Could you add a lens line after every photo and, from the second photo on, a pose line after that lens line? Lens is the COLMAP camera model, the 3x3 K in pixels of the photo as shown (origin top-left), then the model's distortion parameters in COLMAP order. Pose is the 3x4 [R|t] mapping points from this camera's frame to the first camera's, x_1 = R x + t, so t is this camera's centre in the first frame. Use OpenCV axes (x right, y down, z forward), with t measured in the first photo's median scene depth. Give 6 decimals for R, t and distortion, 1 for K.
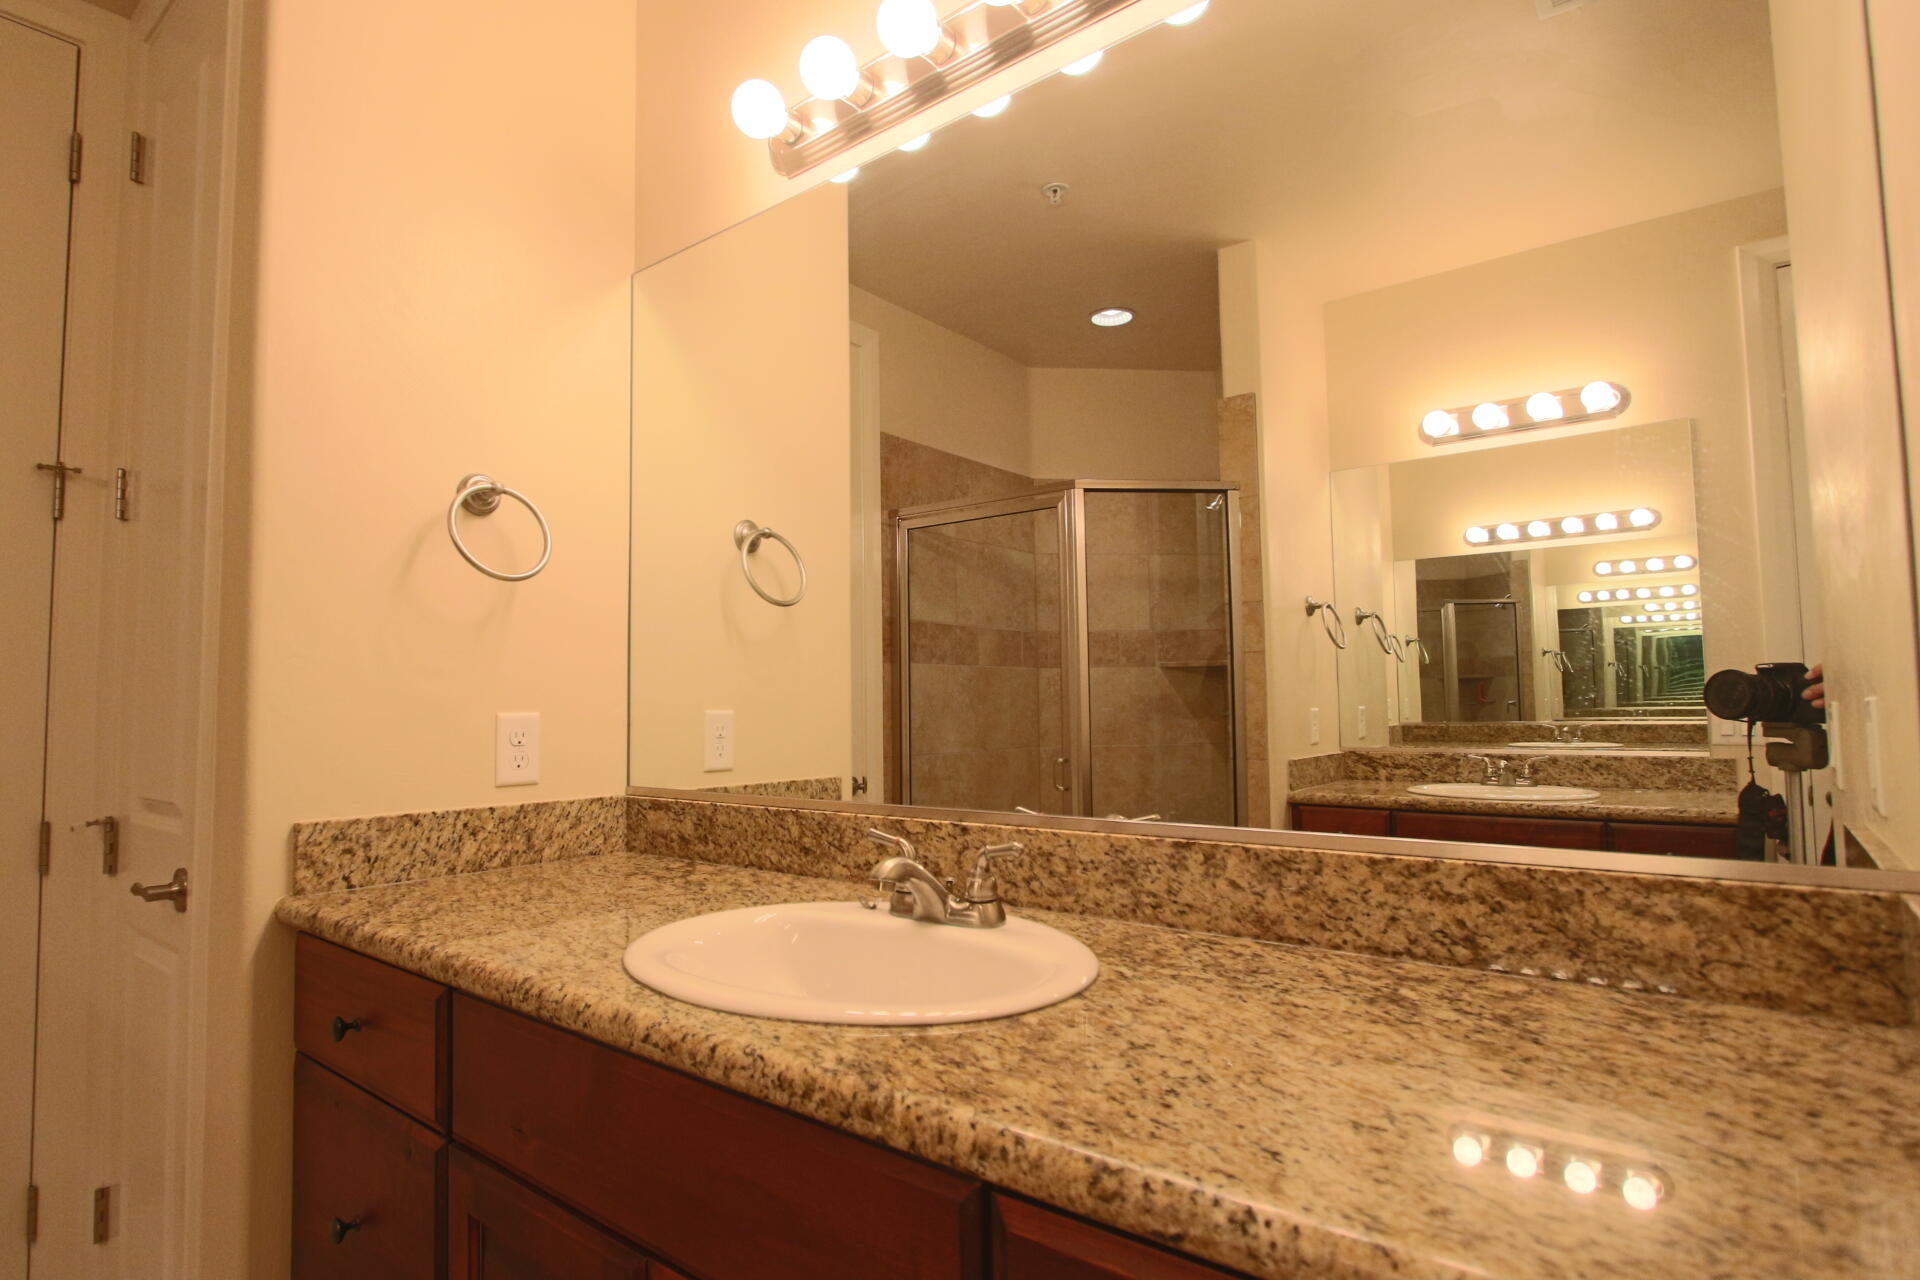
lens RADIAL K [[980.2, 0, 965.0], [0, 980.2, 636.7], [0, 0, 1]] dist [-0.017928, 0.000770]
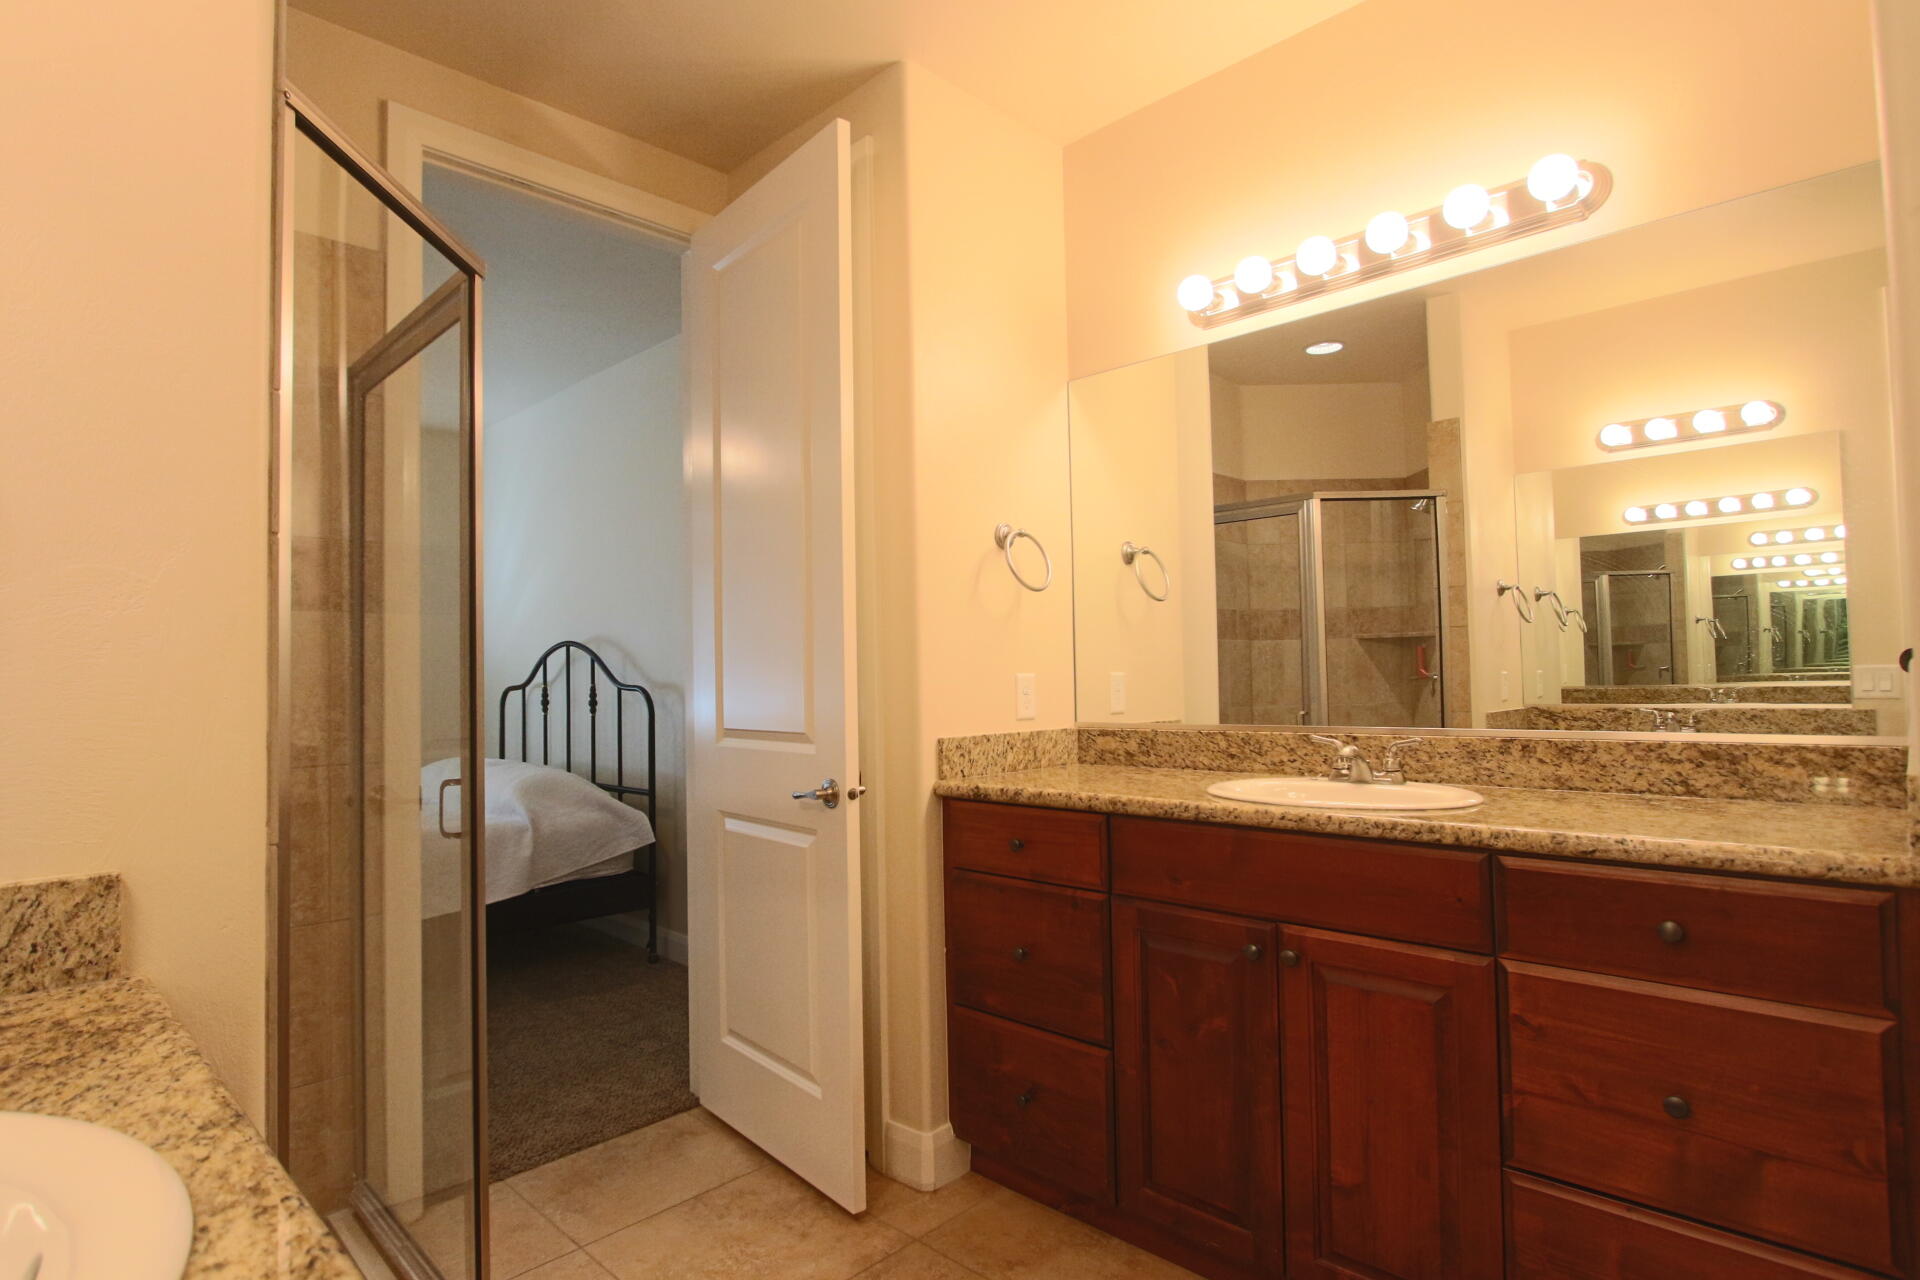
lens RADIAL K [[980.2, 0, 962.3], [0, 980.2, 639.7], [0, 0, 1]] dist [-0.017928, 0.000770]
pose [[0.994199, -0.009979, -0.107096, -0.323922], [0.013406, 0.999419, 0.031333, -0.023934], [0.106722, -0.032587, 0.993755, -0.491767]]
